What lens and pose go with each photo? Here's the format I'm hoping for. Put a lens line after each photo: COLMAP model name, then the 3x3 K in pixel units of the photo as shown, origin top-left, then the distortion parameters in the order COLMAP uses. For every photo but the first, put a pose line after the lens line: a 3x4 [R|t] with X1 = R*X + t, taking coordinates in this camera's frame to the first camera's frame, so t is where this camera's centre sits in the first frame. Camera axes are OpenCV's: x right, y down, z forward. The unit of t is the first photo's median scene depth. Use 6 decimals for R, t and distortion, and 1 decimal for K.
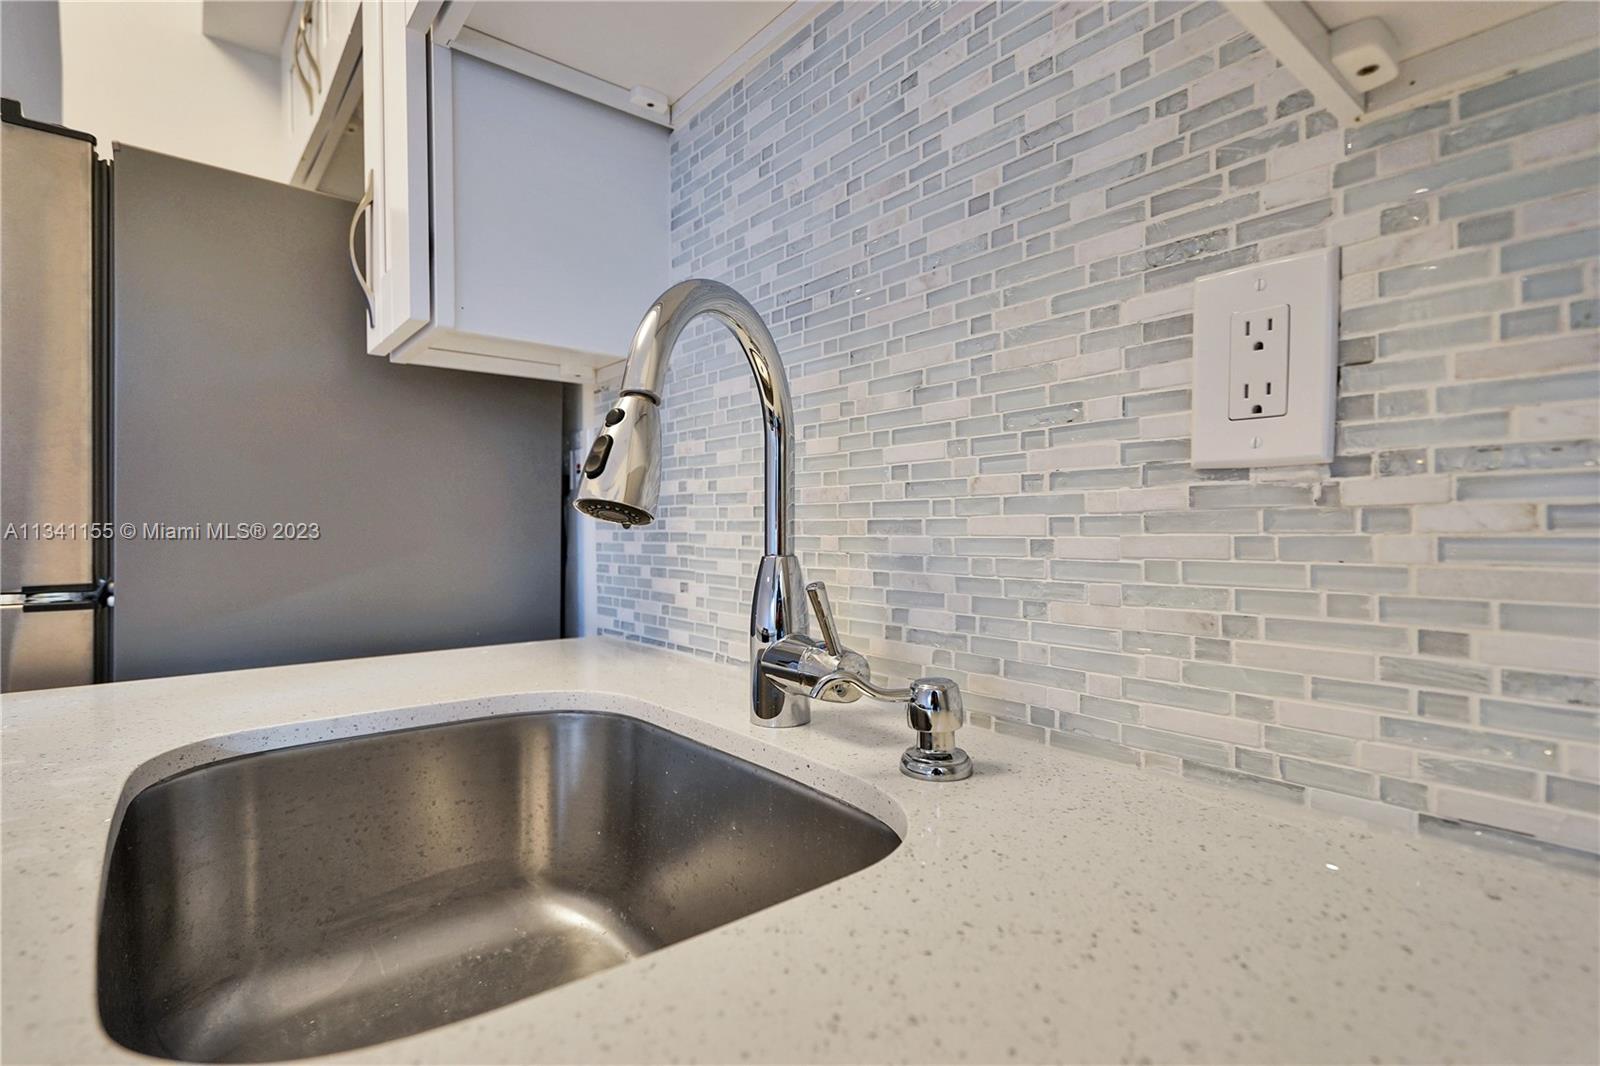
lens RADIAL K [[784.5, 0, 800.0], [0, 784.5, 533.0], [0, 0, 1]] dist [0.000704, 0.015155]
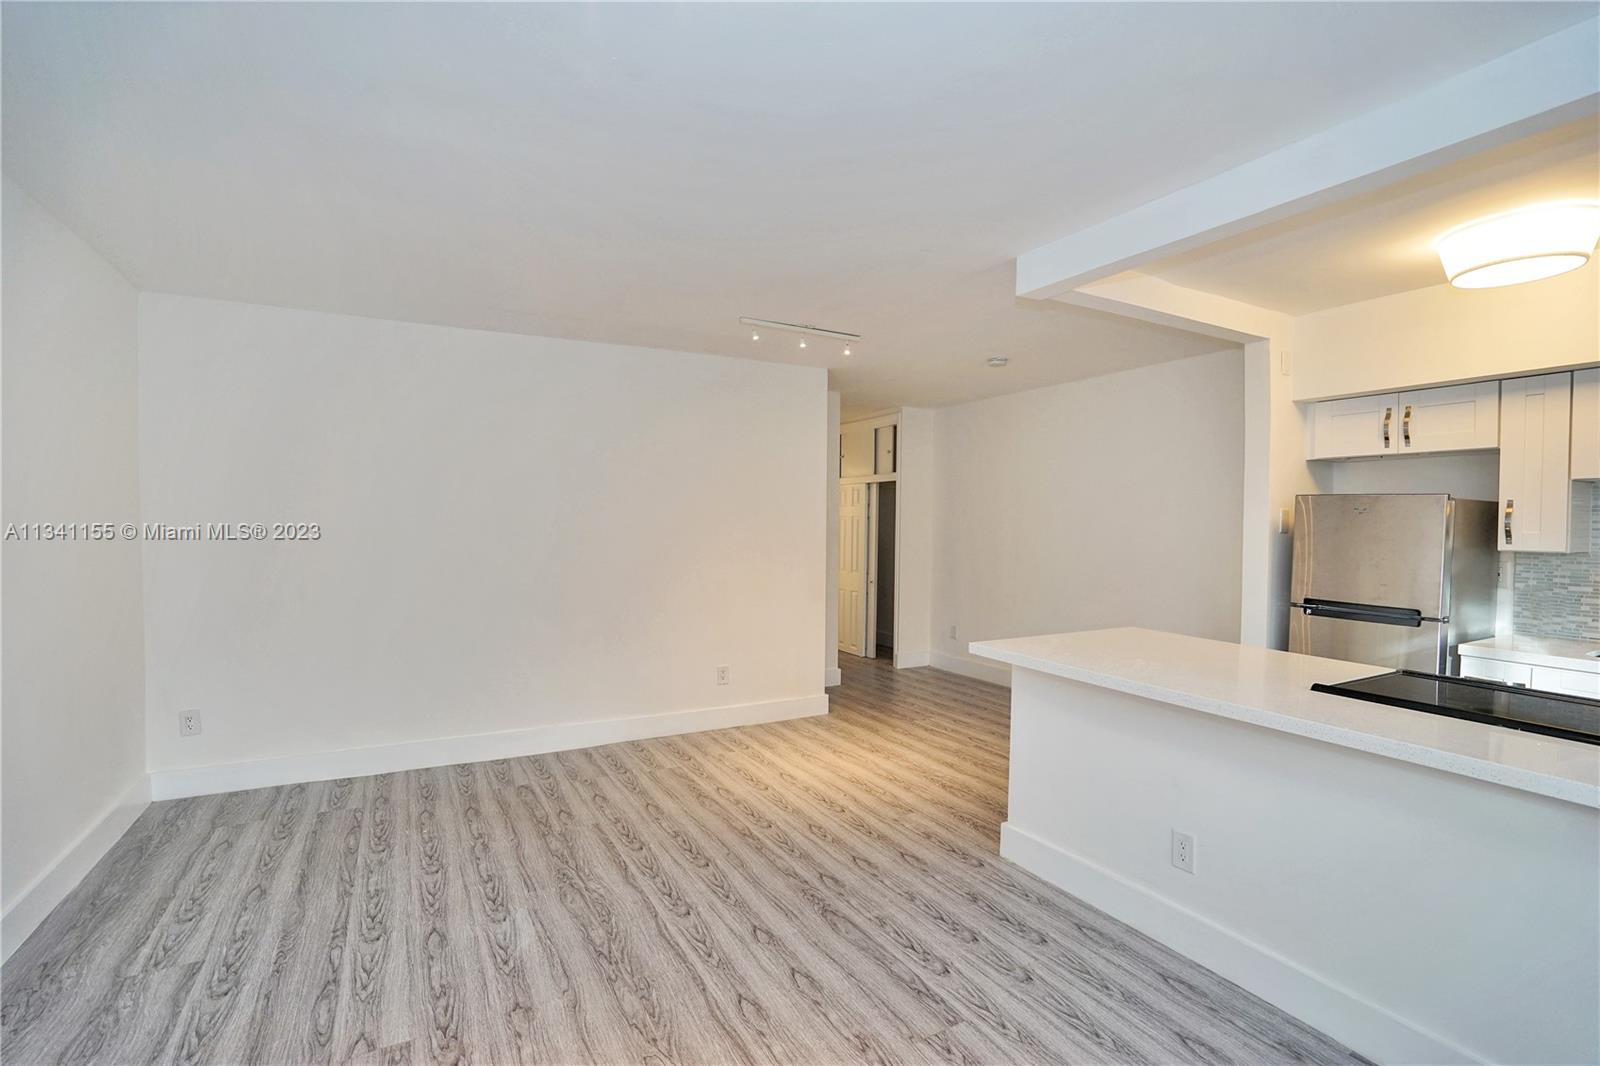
lens RADIAL K [[735.8, 0, 799.3], [0, 735.8, 537.7], [0, 0, 1]] dist [-0.060980, 0.024642]
pose [[0.982116, 0.018620, -0.187352, -5.441897], [-0.015521, 0.999718, 0.017990, -0.527797], [0.187634, -0.014760, 0.982128, -4.794331]]
